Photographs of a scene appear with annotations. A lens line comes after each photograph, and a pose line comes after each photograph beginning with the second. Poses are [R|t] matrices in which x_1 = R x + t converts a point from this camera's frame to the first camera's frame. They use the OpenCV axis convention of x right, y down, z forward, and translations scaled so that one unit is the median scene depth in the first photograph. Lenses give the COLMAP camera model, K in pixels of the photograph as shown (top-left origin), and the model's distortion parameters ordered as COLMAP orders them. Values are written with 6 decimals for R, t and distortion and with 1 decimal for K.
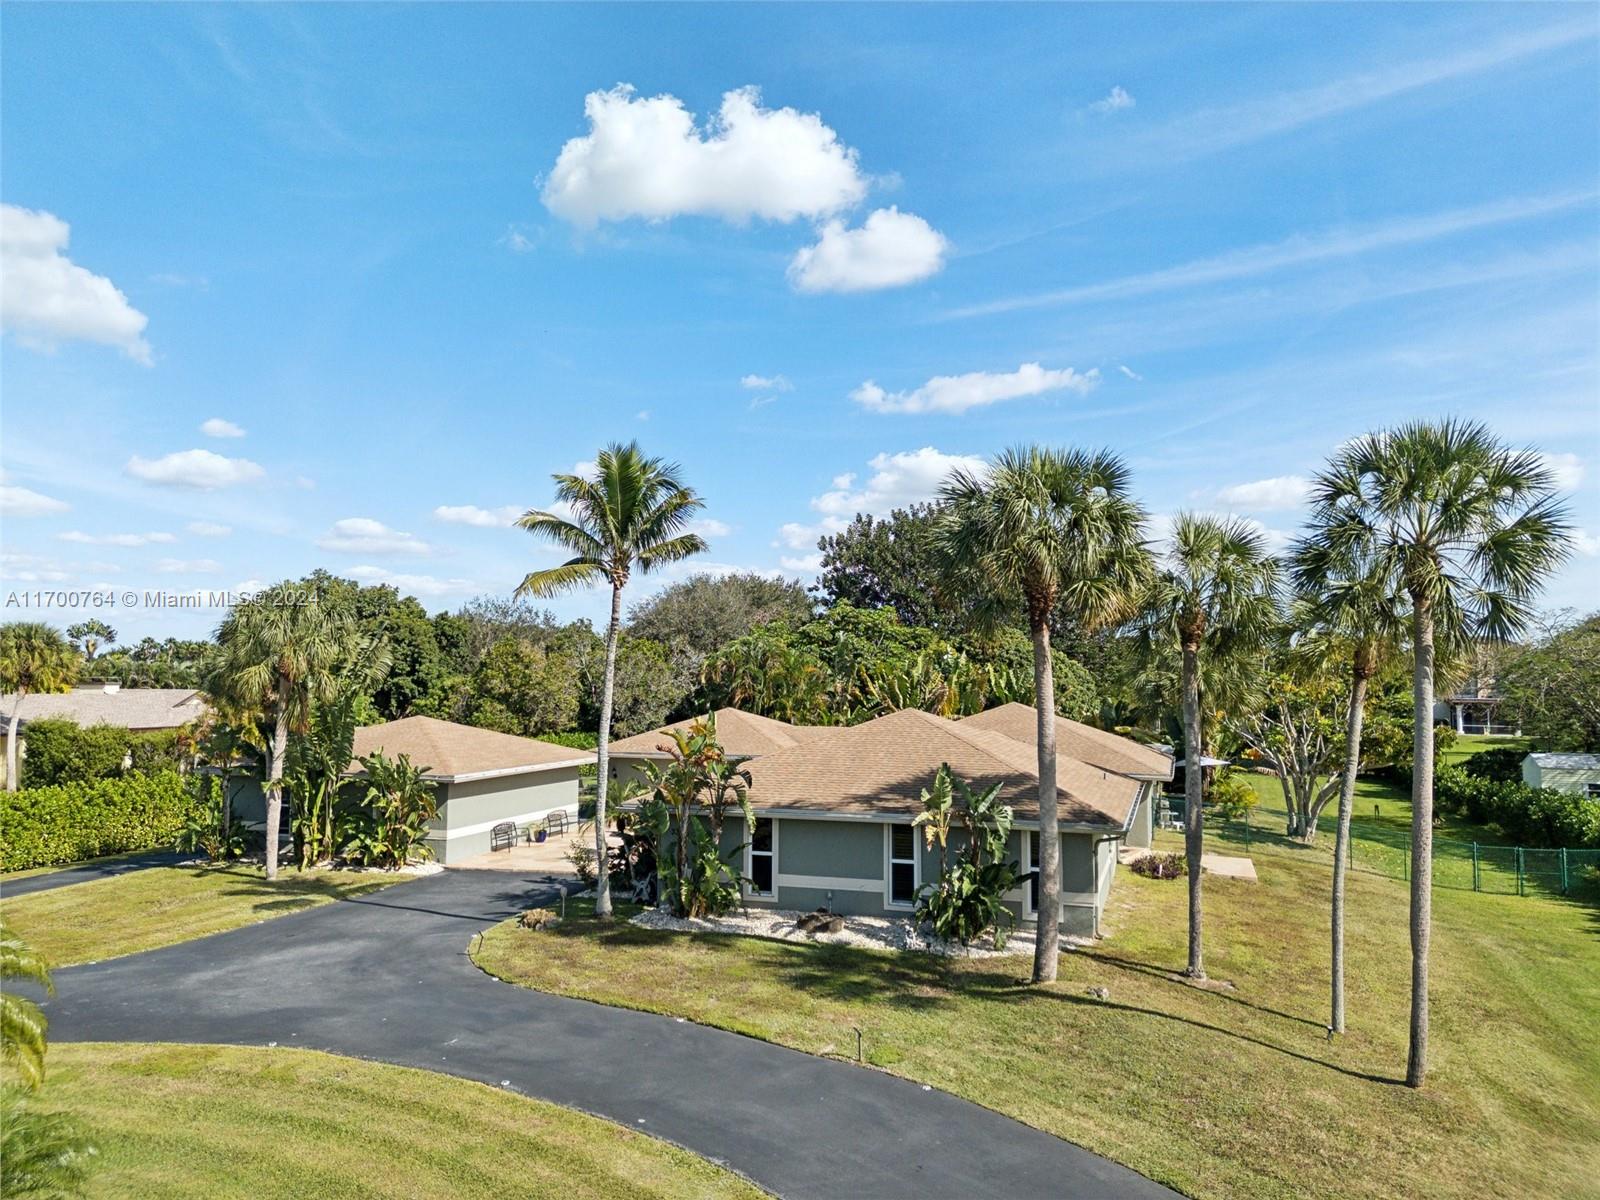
lens RADIAL K [[1214.2, 0, 808.9], [0, 1214.2, 597.3], [0, 0, 1]] dist [0.092891, -0.129632]
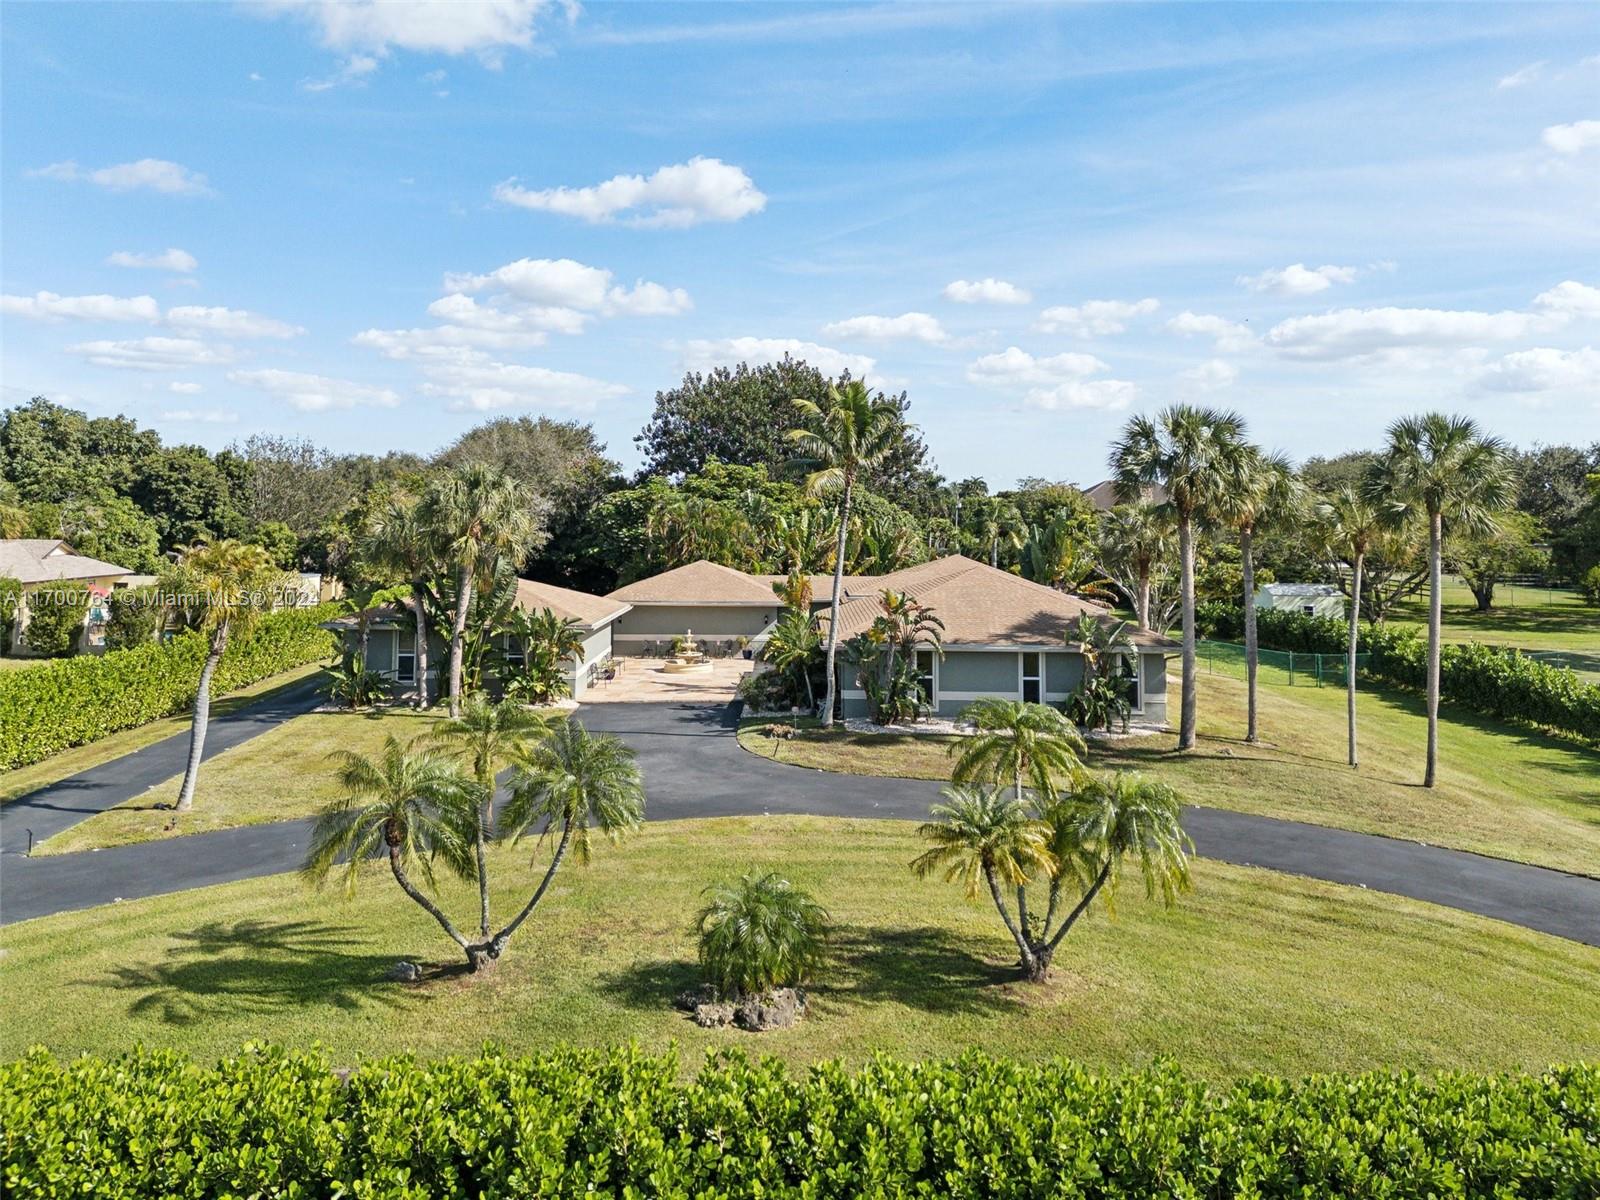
lens RADIAL K [[1283.7, 0, 819.2], [0, 1283.7, 455.3], [0, 0, 1]] dist [0.040449, -0.009917]
pose [[0.945464, 0.016882, 0.325289, -0.647353], [-0.026198, 0.999362, 0.024279, -0.071176], [-0.324672, -0.031477, 0.945303, -0.317178]]
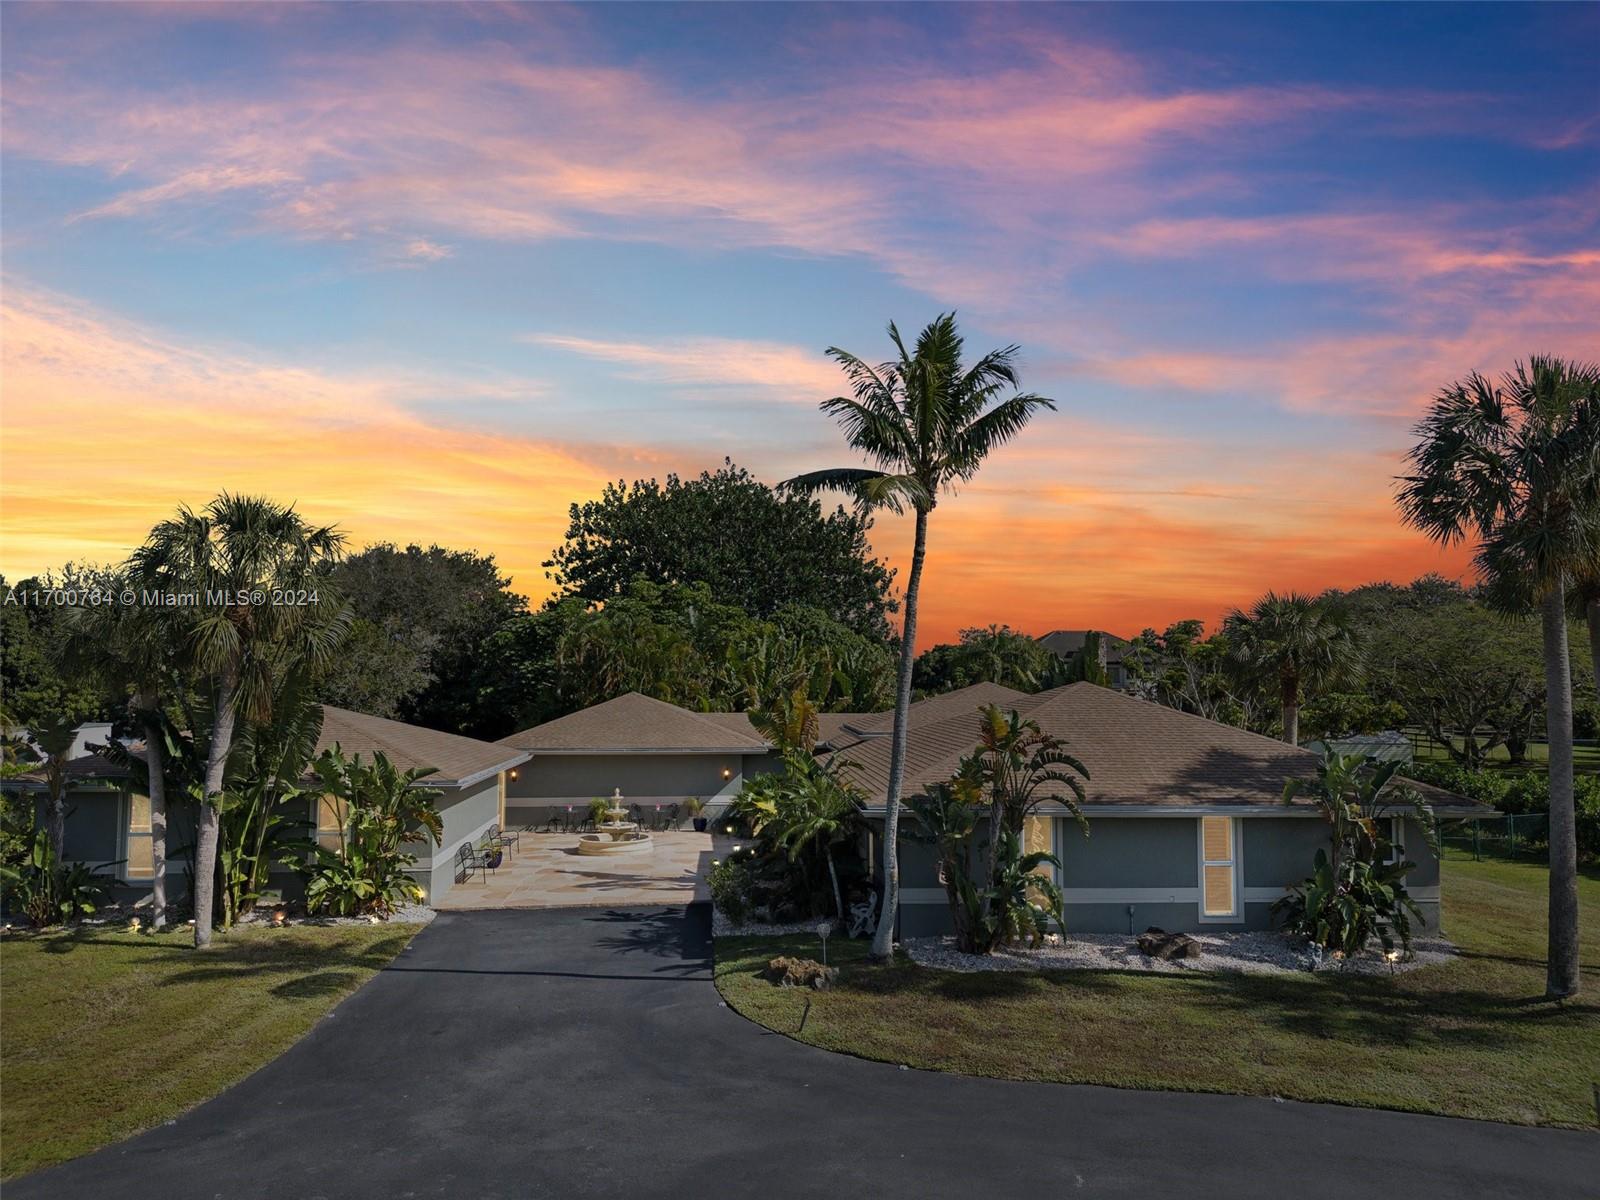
lens RADIAL K [[1214.2, 0, 808.9], [0, 1214.2, 597.3], [0, 0, 1]] dist [0.092891, -0.129632]
pose [[0.921810, 0.024997, 0.386835, -0.503645], [-0.025506, 0.999667, -0.003819, 0.047969], [-0.386801, -0.006346, 0.922141, 0.346931]]
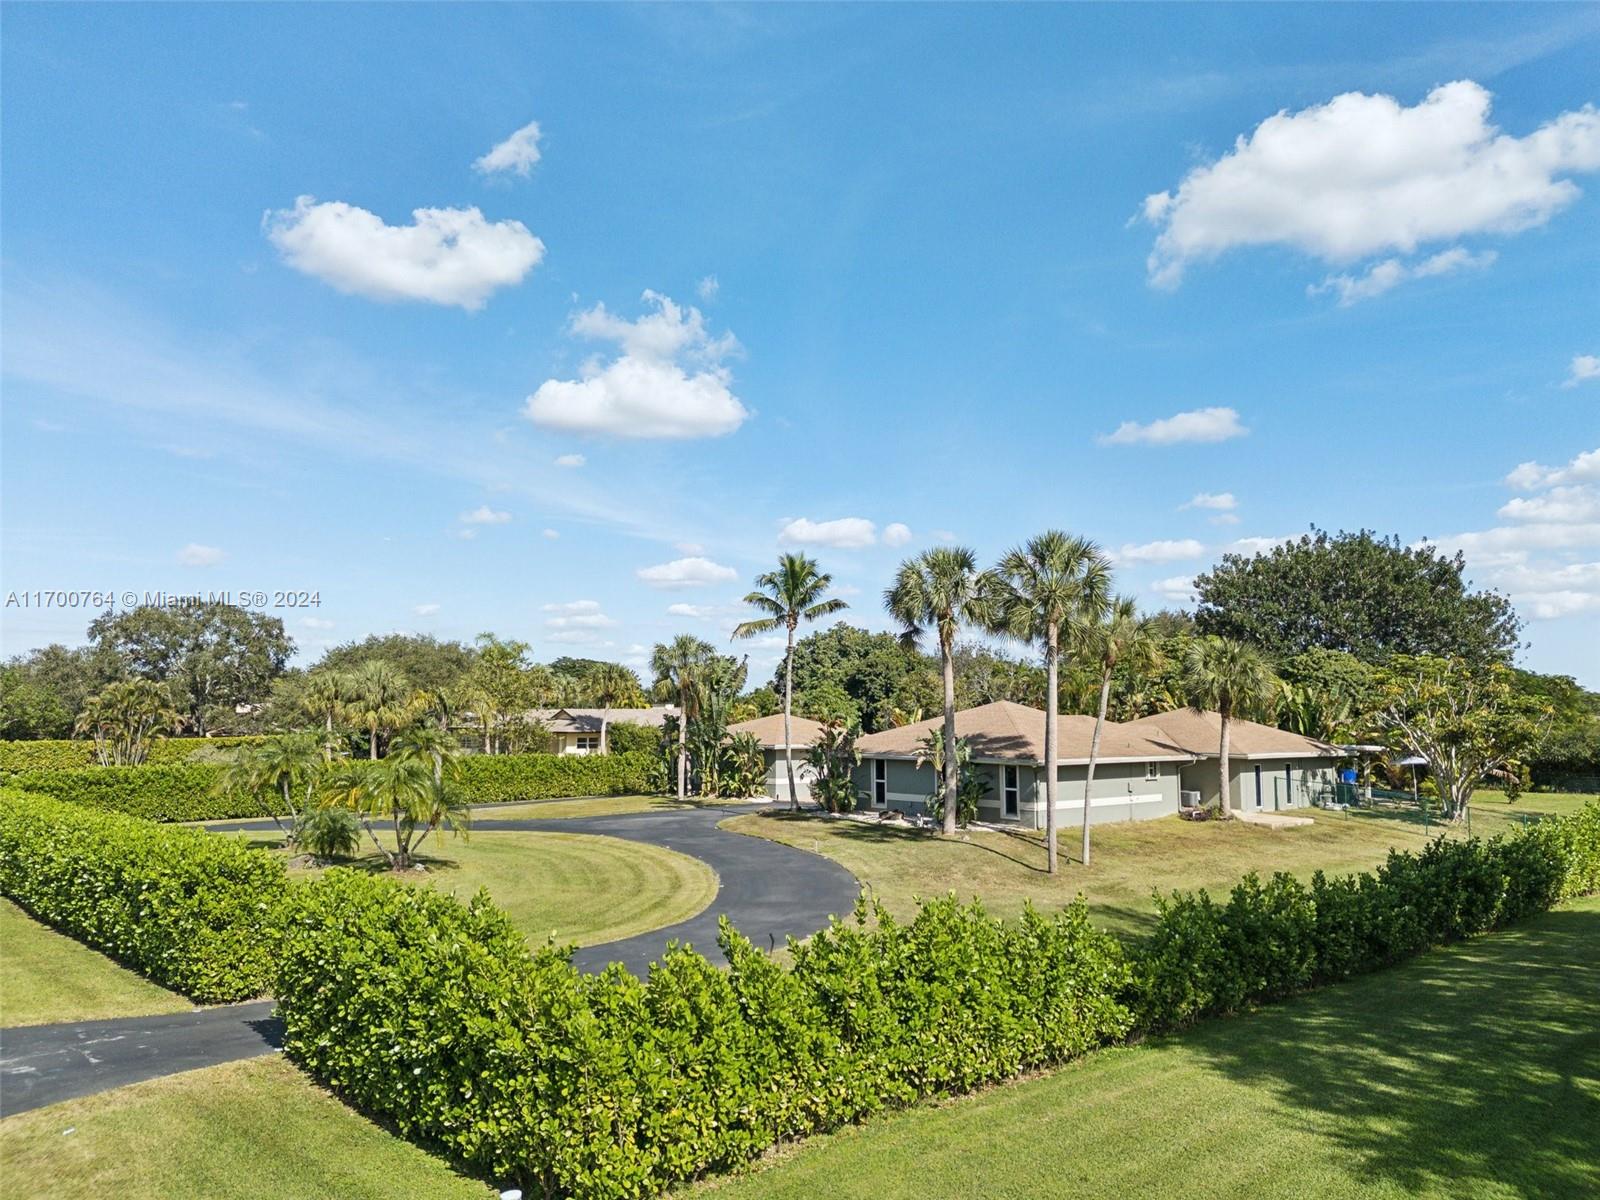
lens RADIAL K [[1214.2, 0, 808.9], [0, 1214.2, 597.3], [0, 0, 1]] dist [0.092891, -0.129632]
pose [[0.880024, -0.046895, -0.472609, 0.727251], [0.030108, 0.998620, -0.043026, 0.021254], [0.473974, 0.023635, 0.880221, -0.598812]]
